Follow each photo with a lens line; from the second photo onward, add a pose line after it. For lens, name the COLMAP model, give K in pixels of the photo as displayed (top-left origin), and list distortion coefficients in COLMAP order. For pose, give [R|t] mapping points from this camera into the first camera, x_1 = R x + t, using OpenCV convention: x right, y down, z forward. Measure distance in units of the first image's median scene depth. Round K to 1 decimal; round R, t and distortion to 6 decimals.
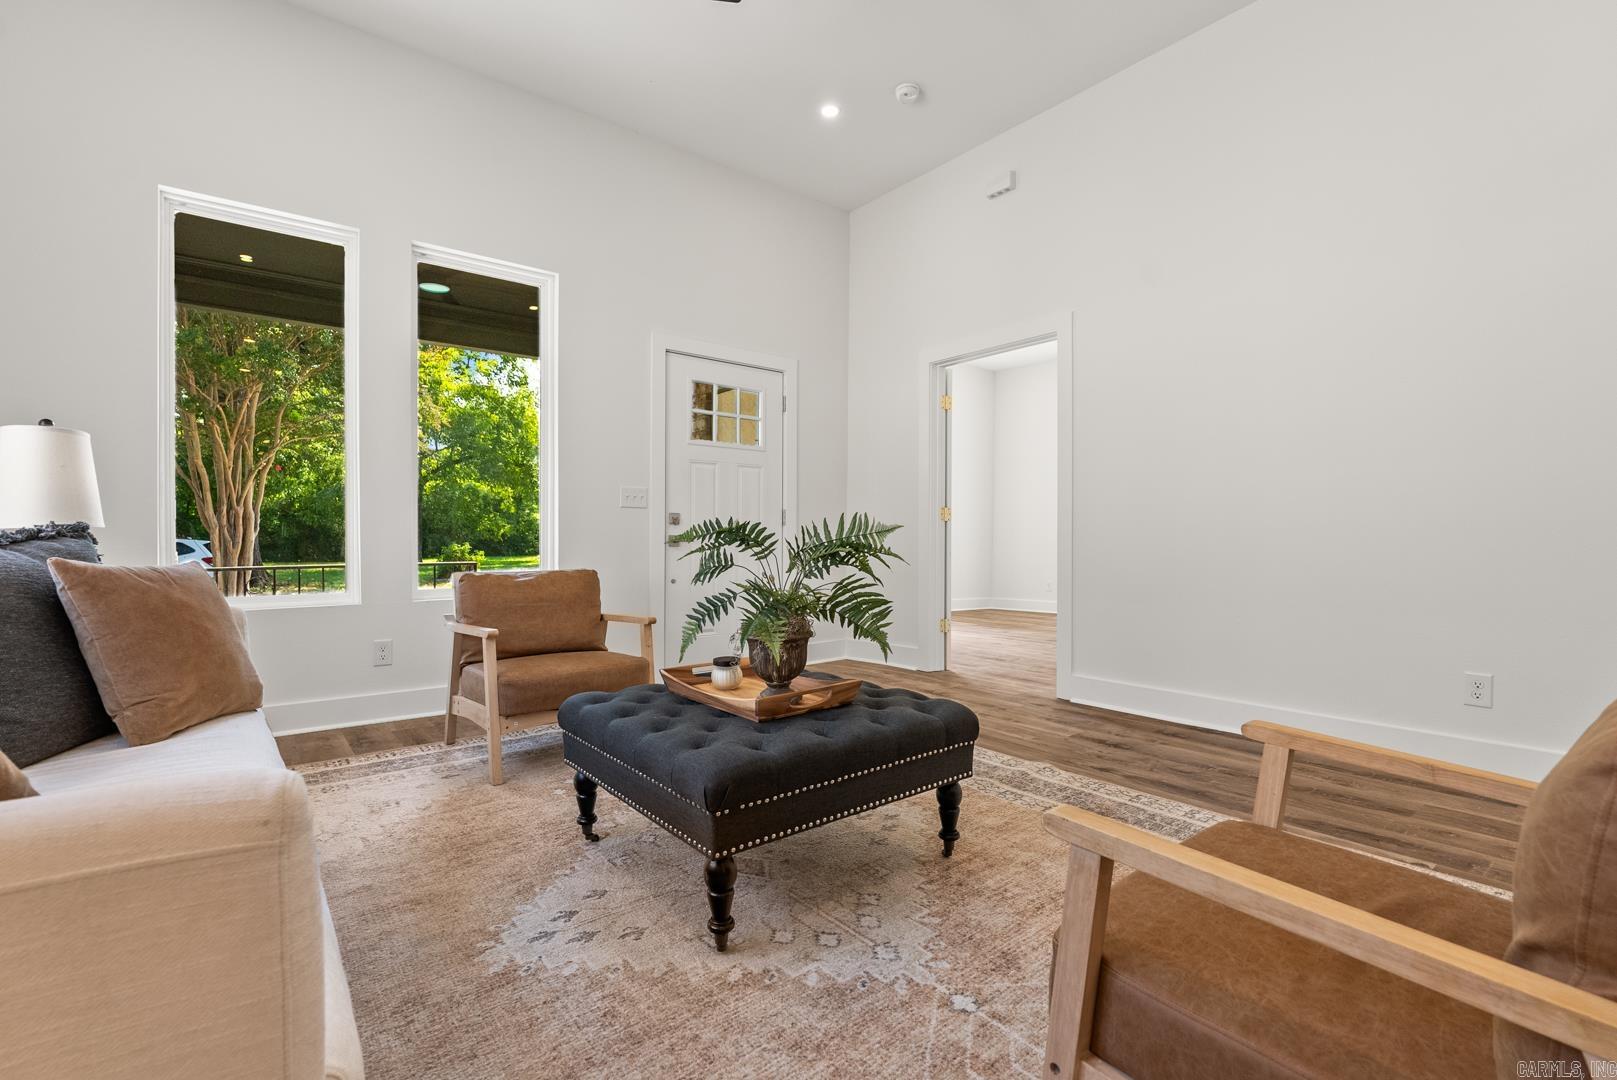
lens RADIAL K [[726.0, 0, 782.4], [0, 726.0, 549.8], [0, 0, 1]] dist [-0.013885, 0.003889]
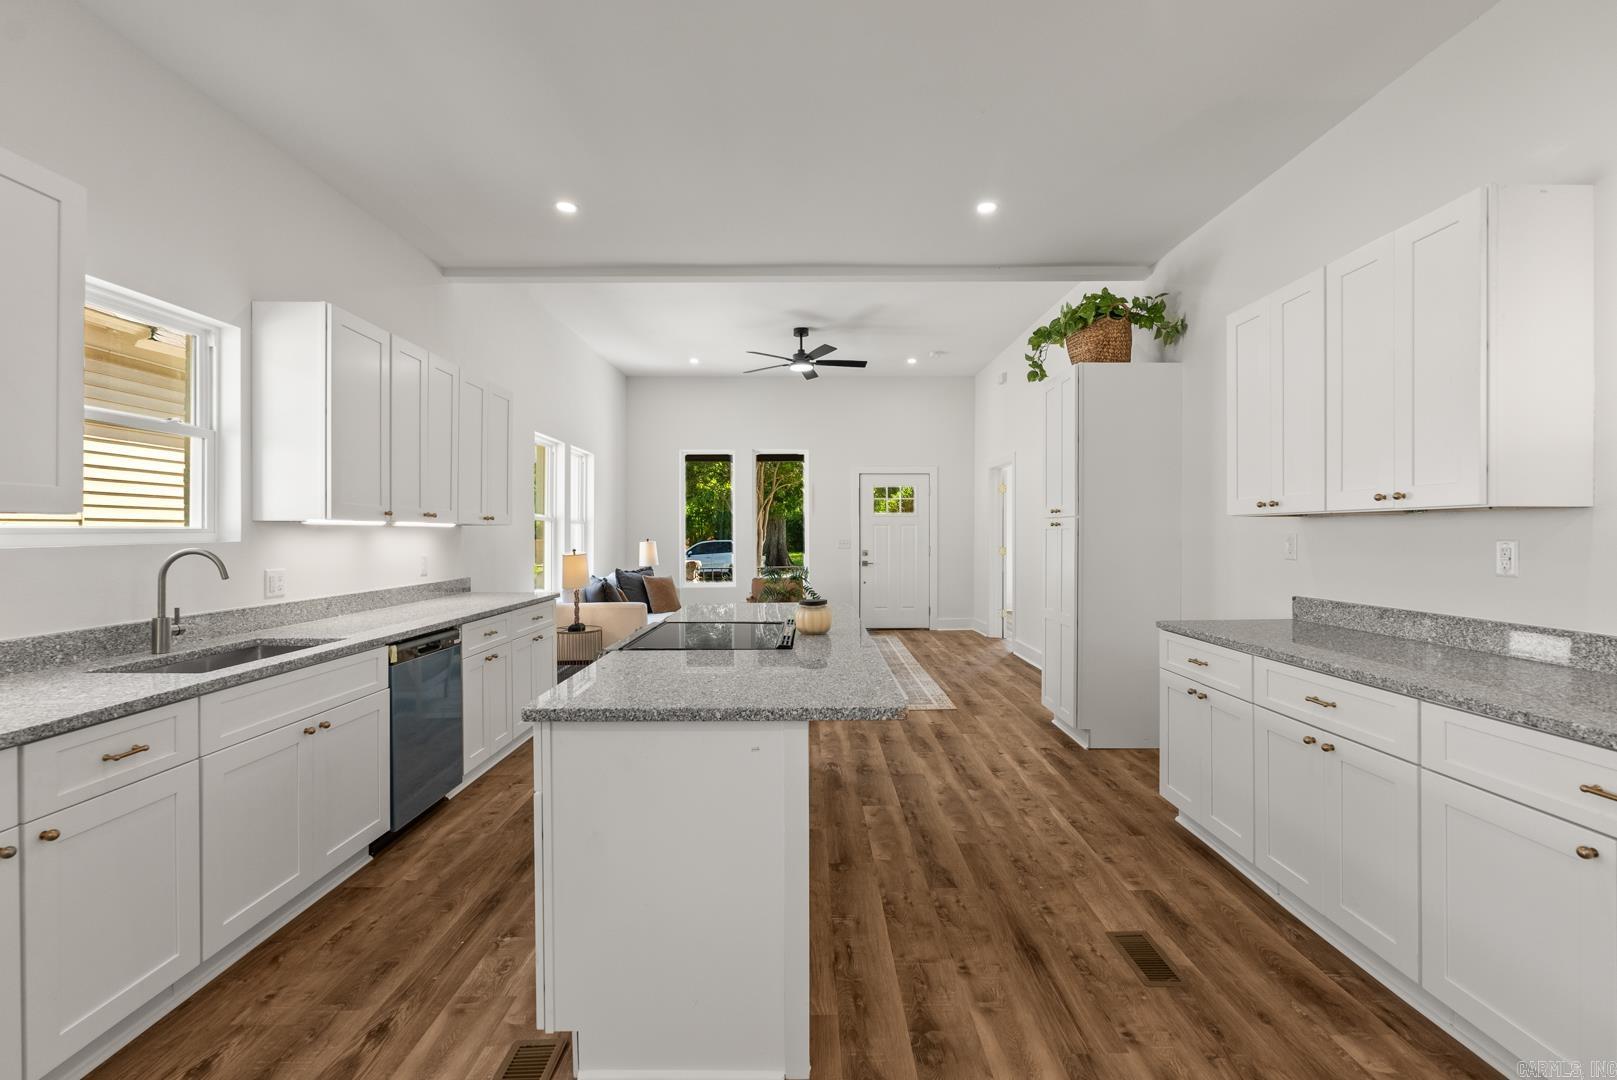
lens RADIAL K [[726.0, 0, 810.1], [0, 726.0, 534.2], [0, 0, 1]] dist [-0.013885, 0.003889]
pose [[0.798102, -0.006268, -0.602490, 1.487561], [0.004744, 0.999980, -0.004120, -0.132363], [0.602504, 0.000430, 0.798116, -1.173034]]
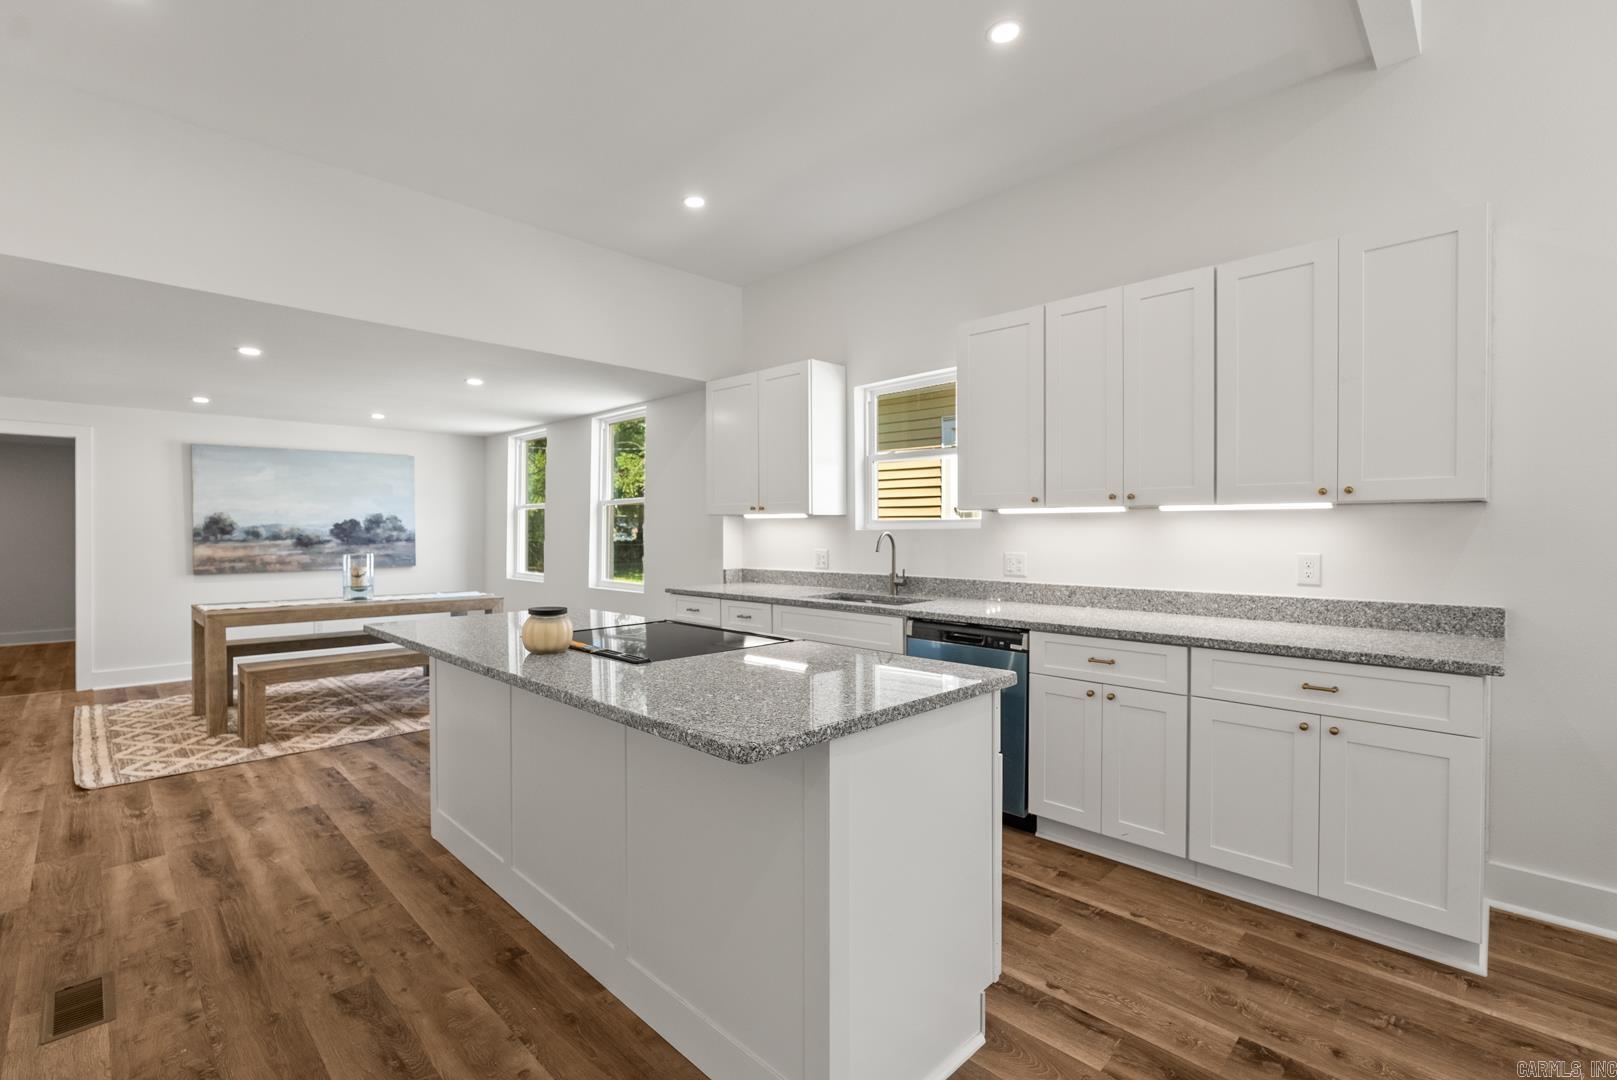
lens RADIAL K [[726.0, 0, 806.3], [0, 726.0, 535.4], [0, 0, 1]] dist [-0.013885, 0.003889]
pose [[-0.991169, -0.002422, -0.132583, 0.736511], [-0.004082, 0.999917, 0.012247, -0.131568], [0.132542, 0.012680, -0.991096, 0.380785]]
